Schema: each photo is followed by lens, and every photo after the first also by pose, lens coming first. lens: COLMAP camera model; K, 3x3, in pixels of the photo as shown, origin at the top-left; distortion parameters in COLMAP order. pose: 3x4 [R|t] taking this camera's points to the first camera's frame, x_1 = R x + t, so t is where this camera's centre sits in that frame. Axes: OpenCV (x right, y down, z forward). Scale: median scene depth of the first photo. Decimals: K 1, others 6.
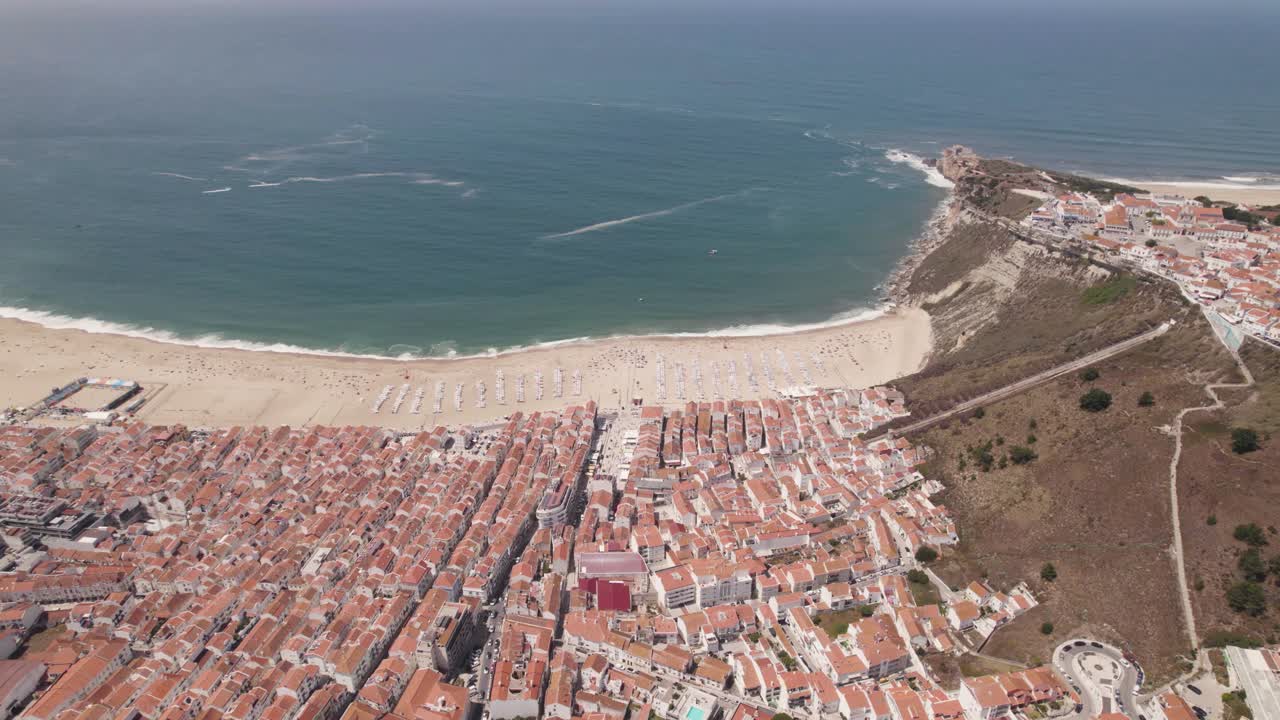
lens RADIAL K [[852.5, 0, 640.0], [0, 852.5, 360.0], [0, 0, 1]] dist [-0.027557, 0.001119]
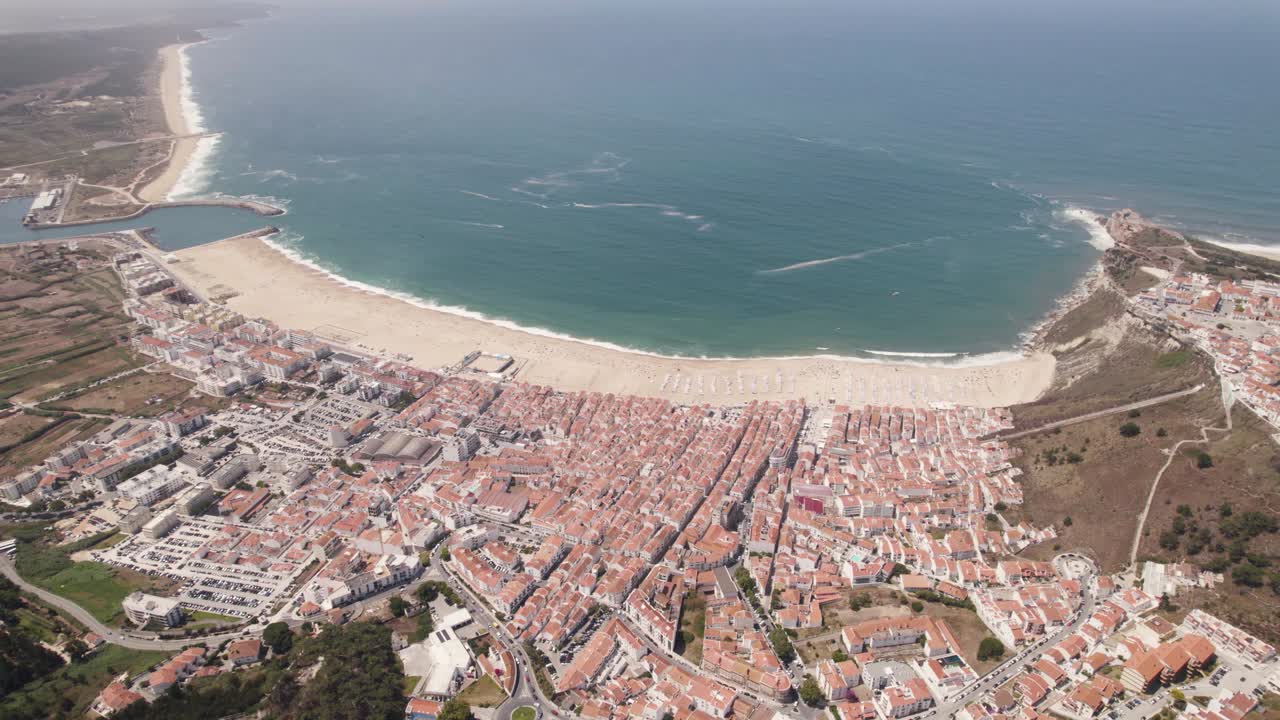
lens RADIAL K [[852.5, 0, 640.0], [0, 852.5, 360.0], [0, 0, 1]] dist [-0.027557, 0.001119]
pose [[0.974519, 0.095168, -0.203114, -0.043659], [-0.093810, 0.995456, 0.016328, -0.020997], [0.203745, 0.003143, 0.979019, -0.692140]]
